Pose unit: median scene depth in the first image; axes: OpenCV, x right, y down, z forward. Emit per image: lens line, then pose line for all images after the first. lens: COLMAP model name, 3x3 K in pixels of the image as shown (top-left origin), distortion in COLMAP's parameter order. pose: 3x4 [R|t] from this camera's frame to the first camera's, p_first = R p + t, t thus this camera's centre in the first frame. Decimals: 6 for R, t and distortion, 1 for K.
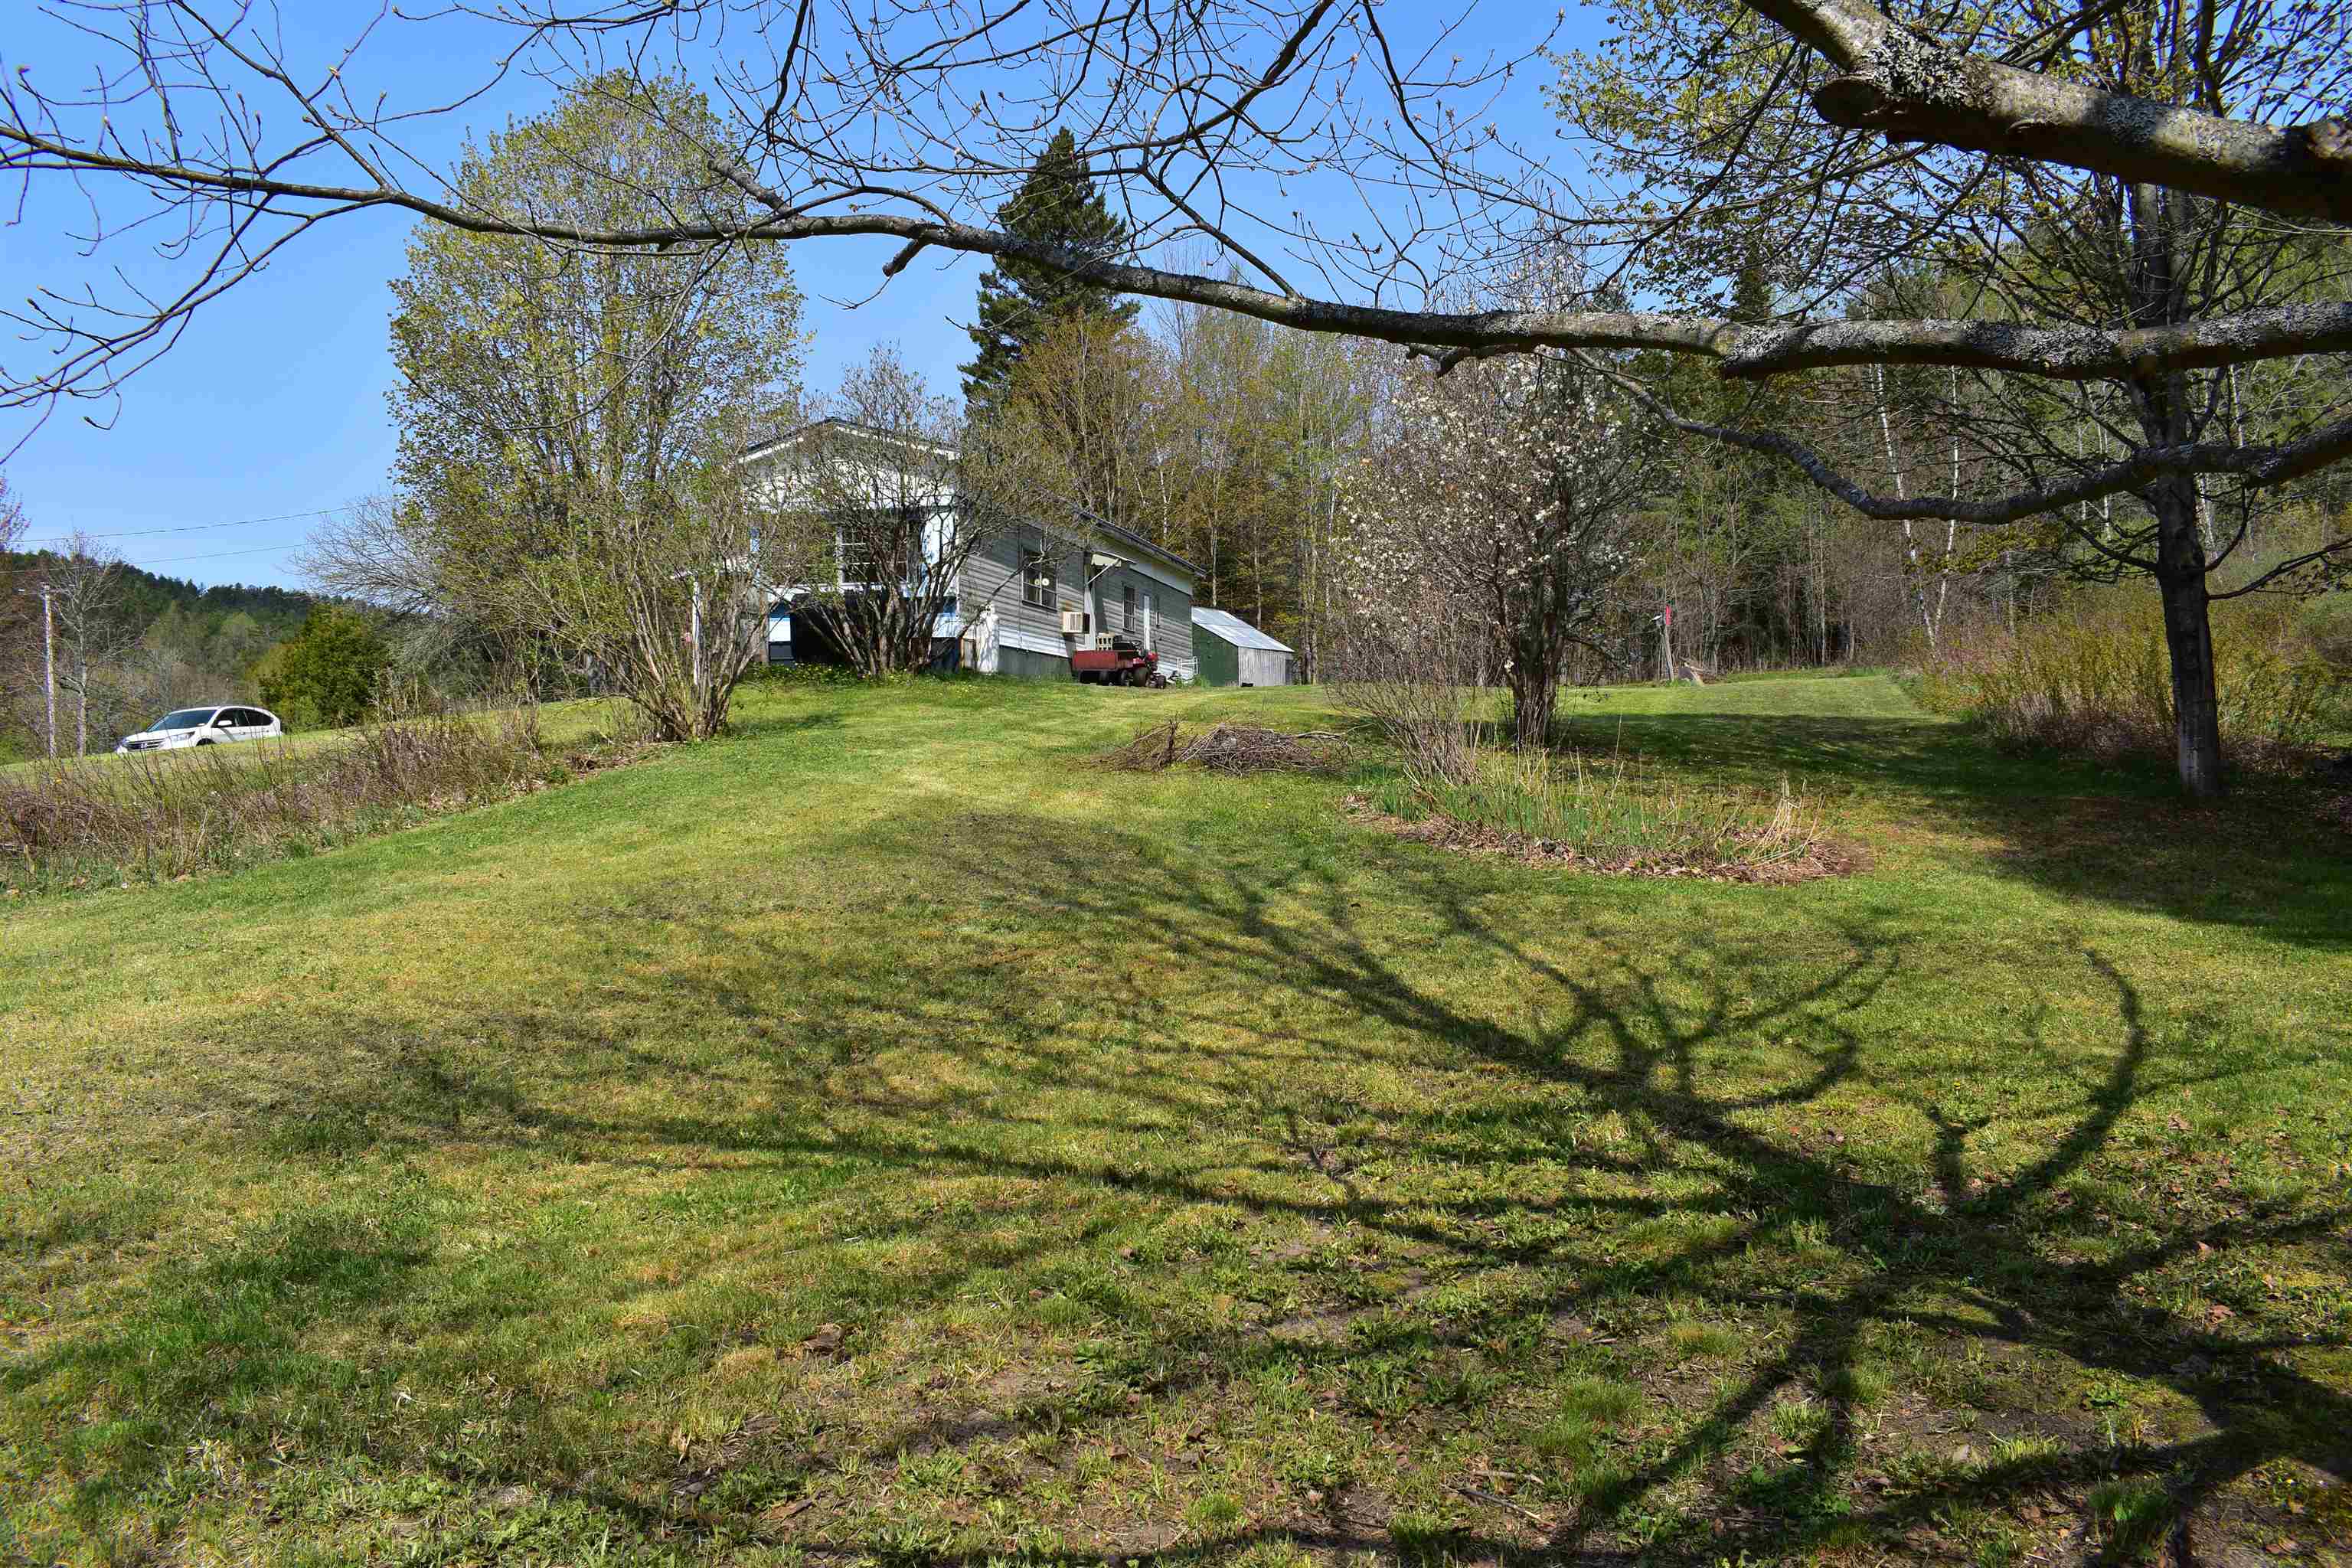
lens RADIAL K [[1758.5, 0, 1176.0], [0, 1758.5, 784.0], [0, 0, 1]] dist [-0.081412, -0.006531]
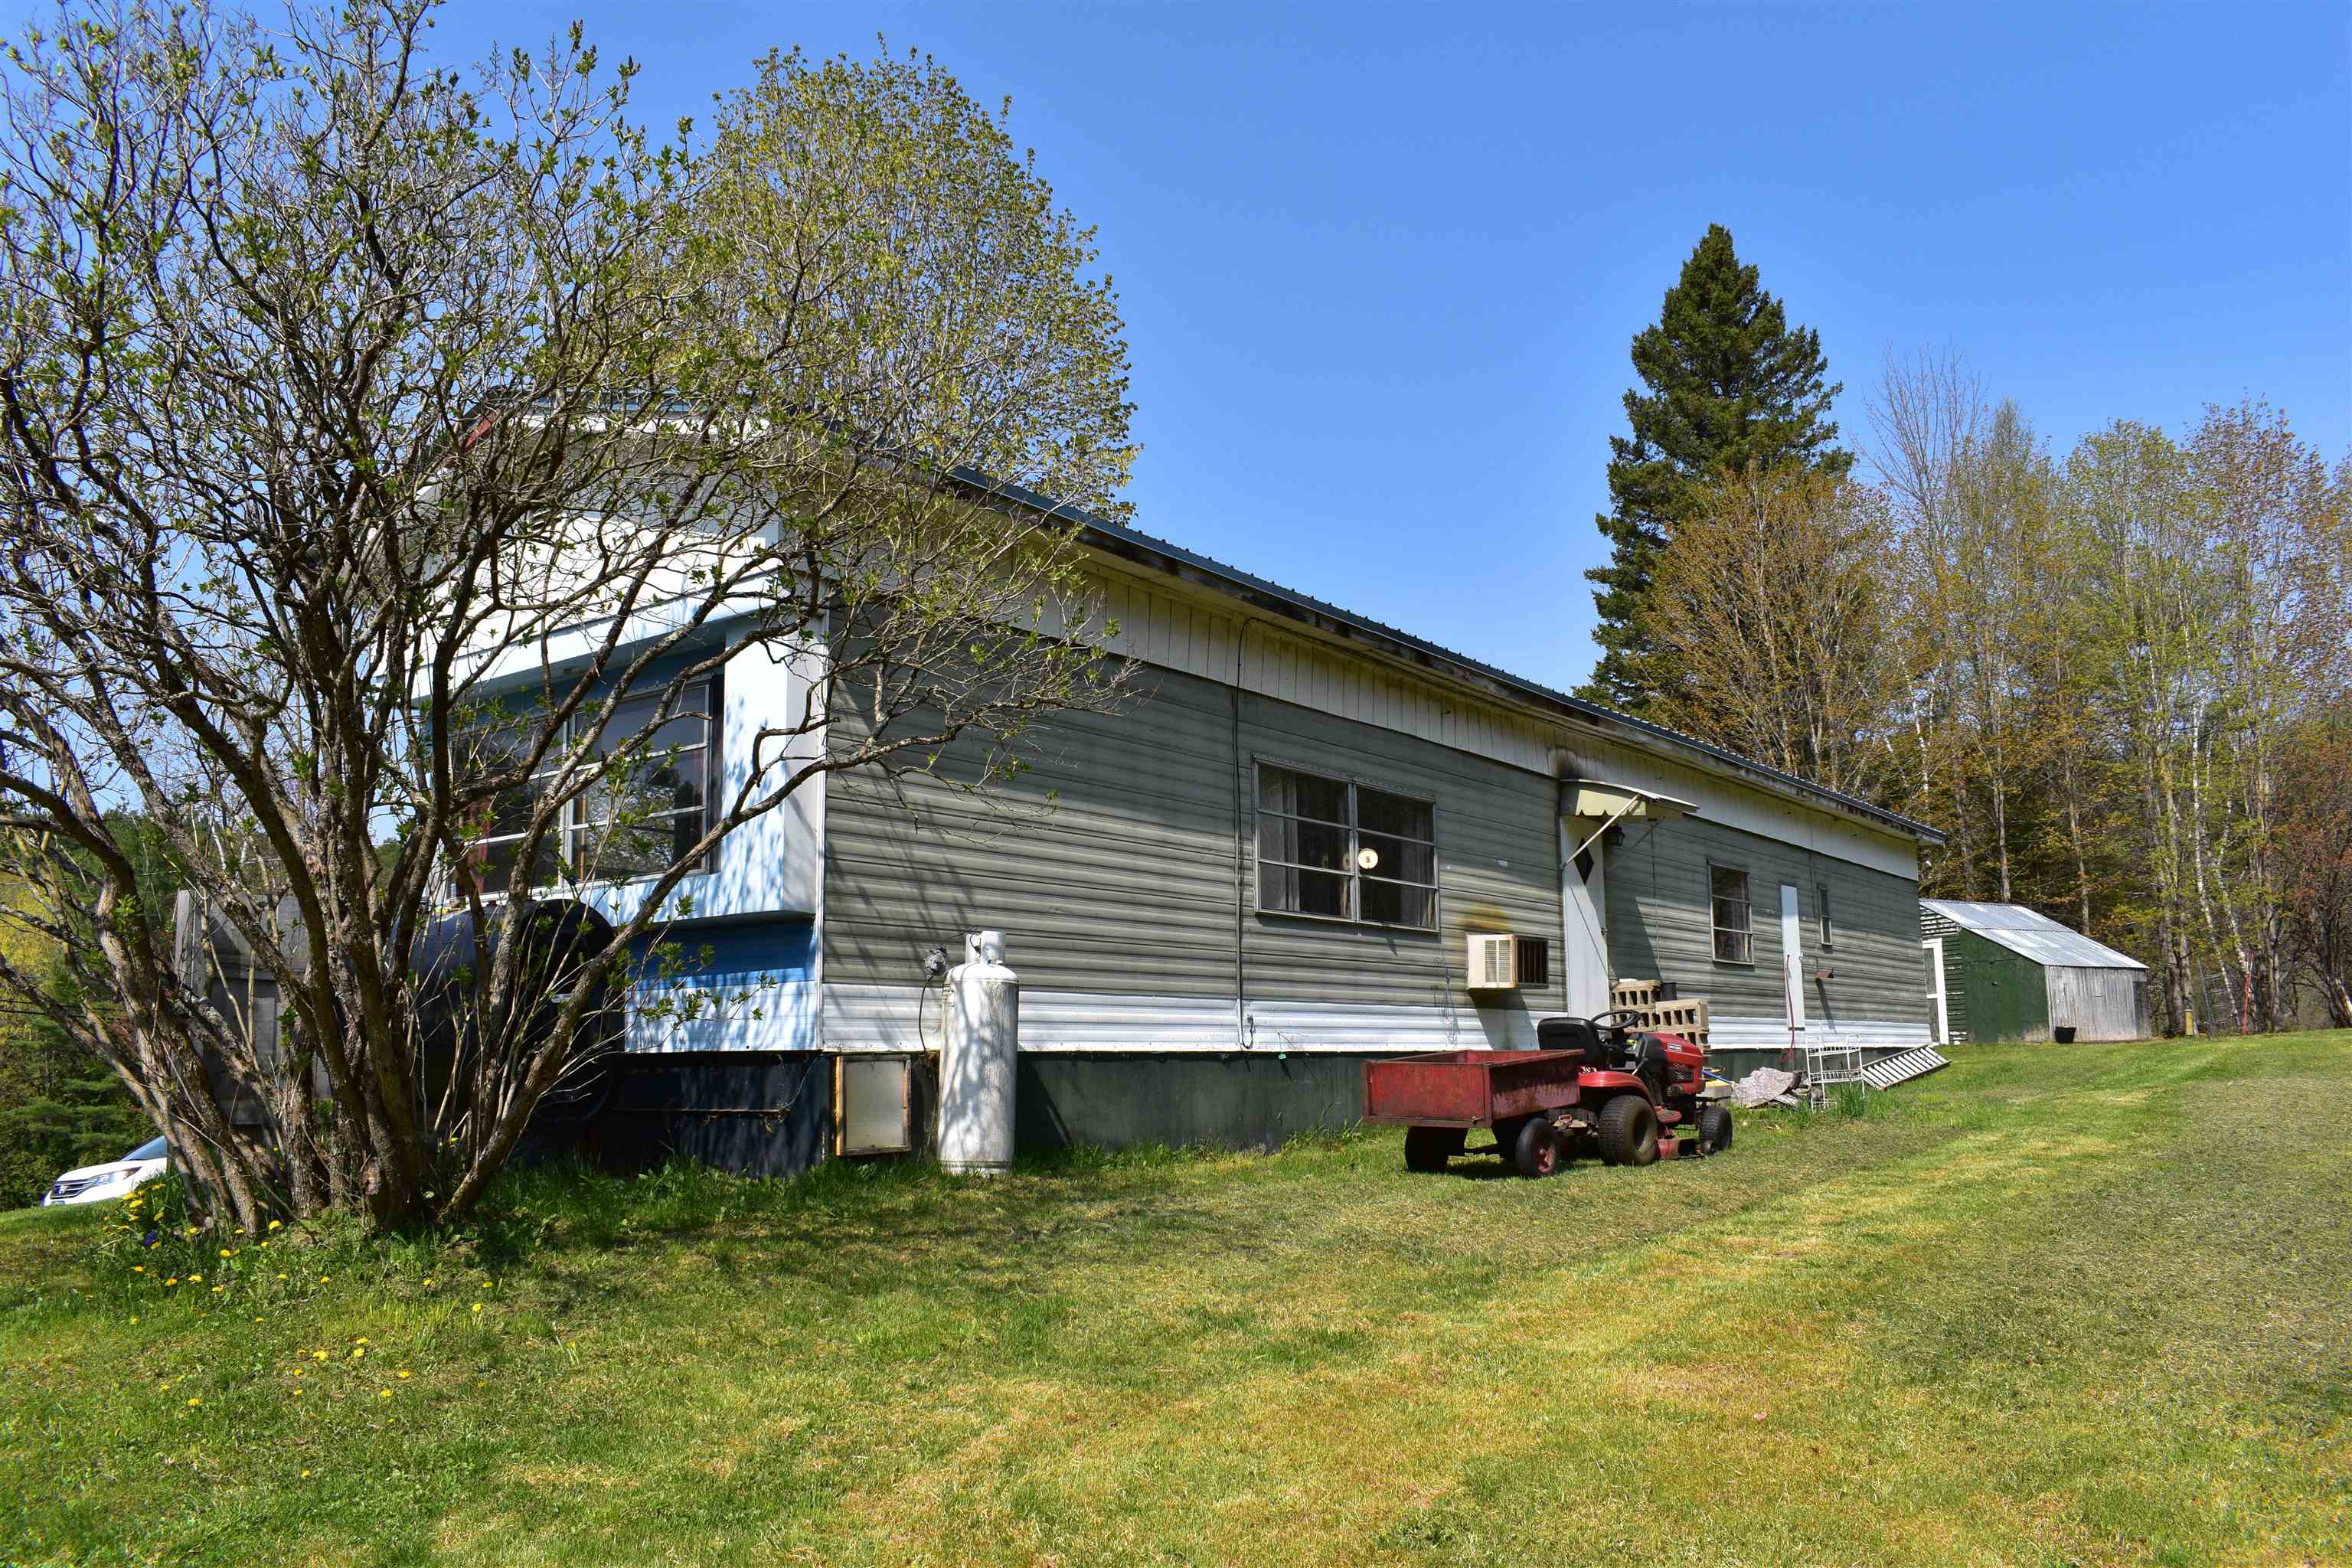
lens RADIAL K [[1758.5, 0, 1176.0], [0, 1758.5, 784.0], [0, 0, 1]] dist [-0.081412, -0.006531]
pose [[0.898529, -0.071571, -0.433039, 0.029063], [-0.006033, 0.984508, -0.175235, -0.038571], [0.438872, 0.160066, 0.884178, 0.382691]]
